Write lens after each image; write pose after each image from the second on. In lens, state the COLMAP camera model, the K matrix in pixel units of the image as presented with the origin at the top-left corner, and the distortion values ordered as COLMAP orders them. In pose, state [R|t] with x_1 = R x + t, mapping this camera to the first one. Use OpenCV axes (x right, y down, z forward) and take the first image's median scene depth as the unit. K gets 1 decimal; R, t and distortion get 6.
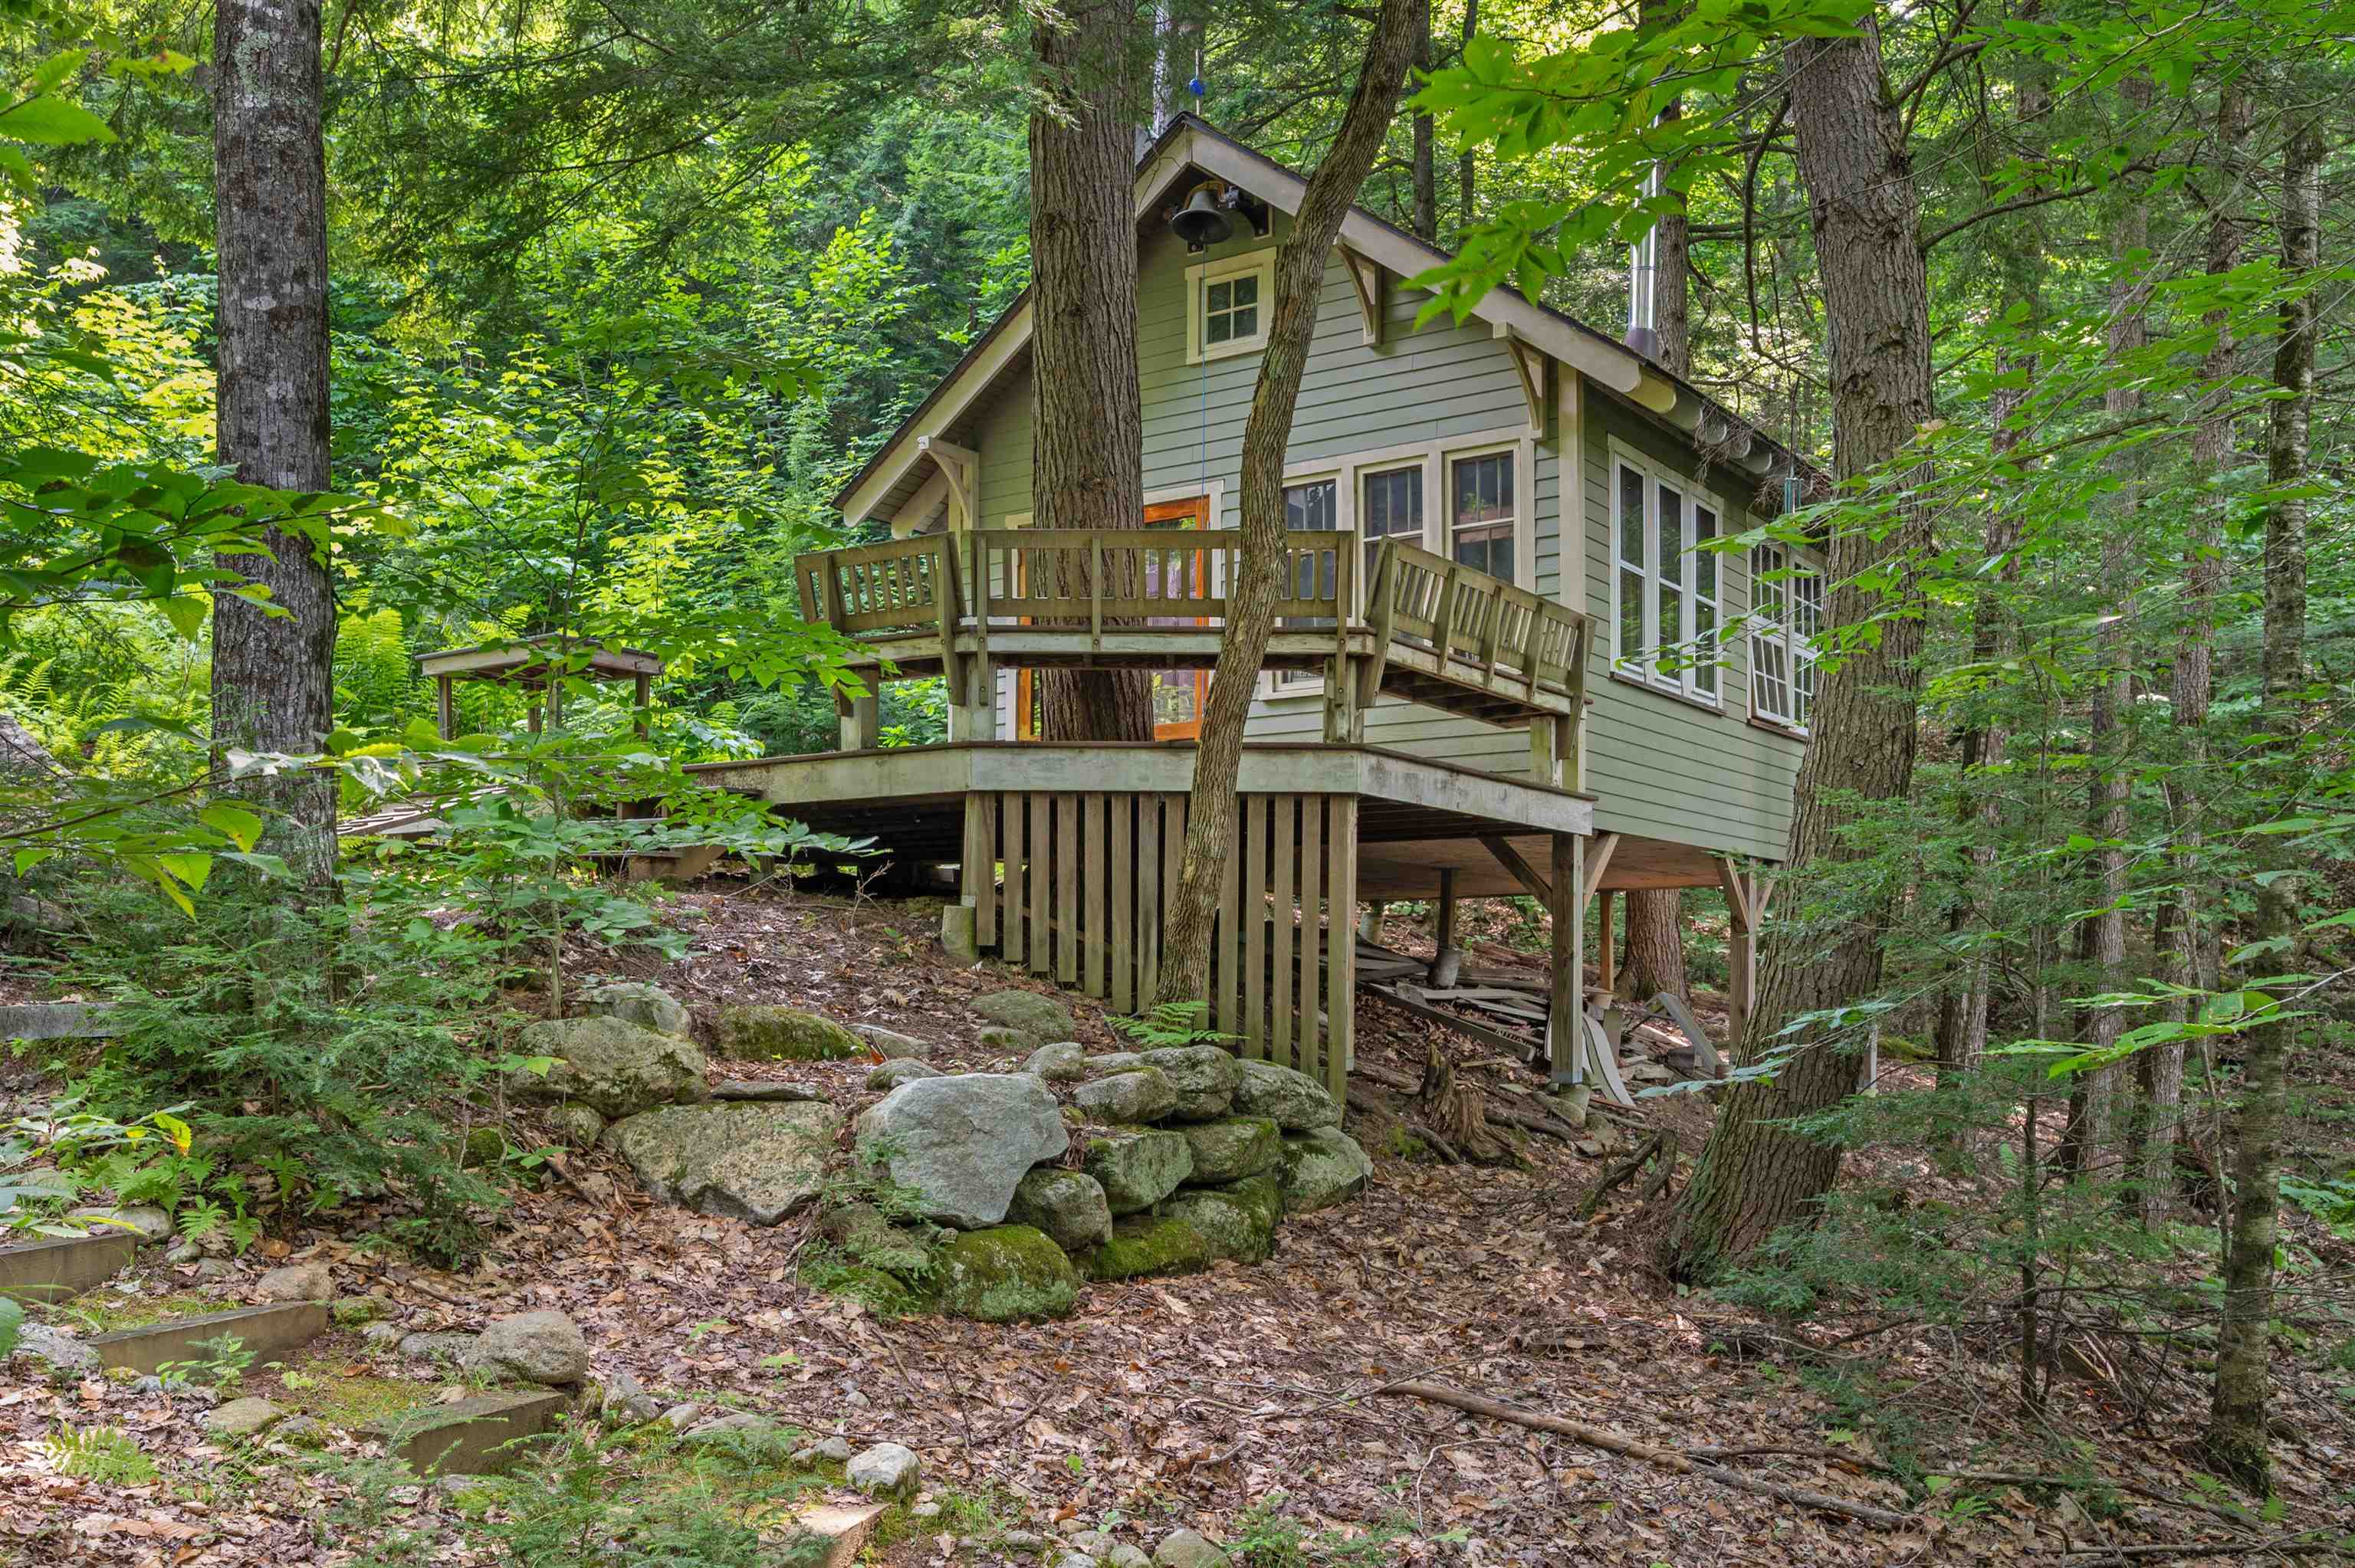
lens RADIAL K [[2055.2, 0, 1181.5], [0, 2055.2, 1007.2], [0, 0, 1]] dist [0.001354, 0.002513]
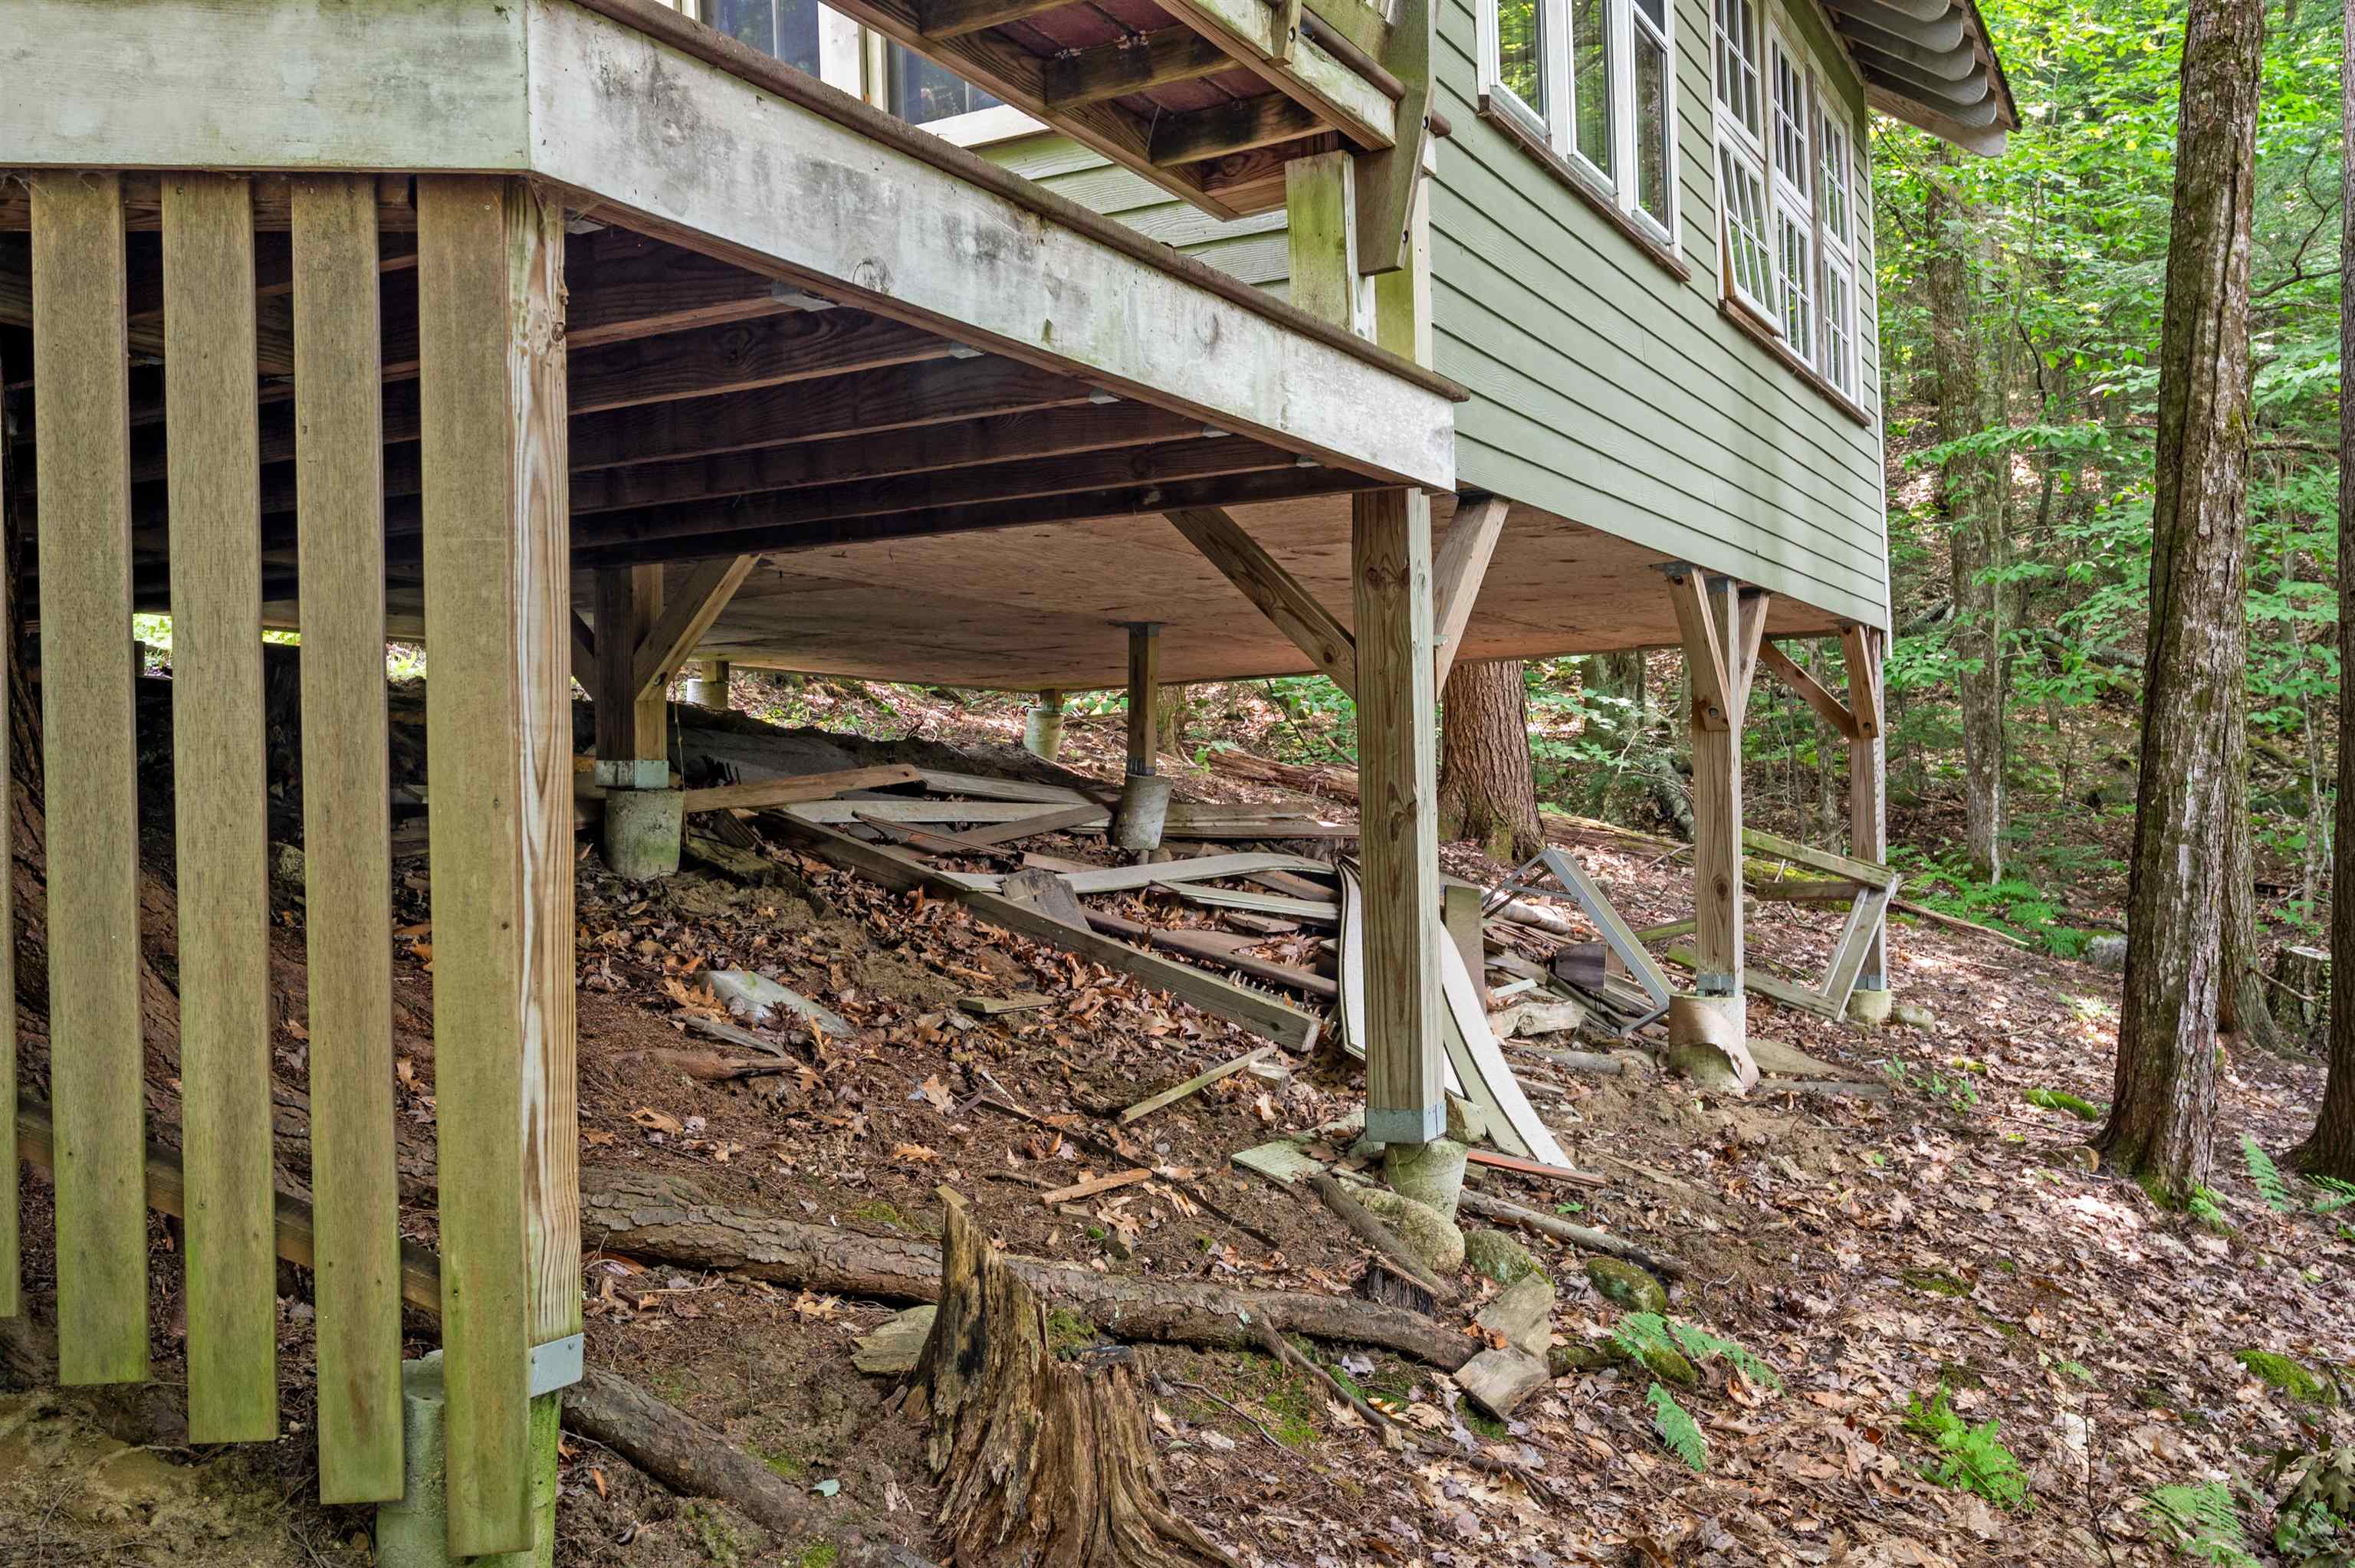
lens RADIAL K [[2055.2, 0, 1177.6], [0, 2055.2, 783.0], [0, 0, 1]] dist [0.001354, 0.002513]
pose [[0.993465, -0.027702, 0.110727, 0.098229], [0.029083, 0.999518, -0.010877, -0.025107], [-0.110373, 0.014026, 0.993791, 0.587545]]
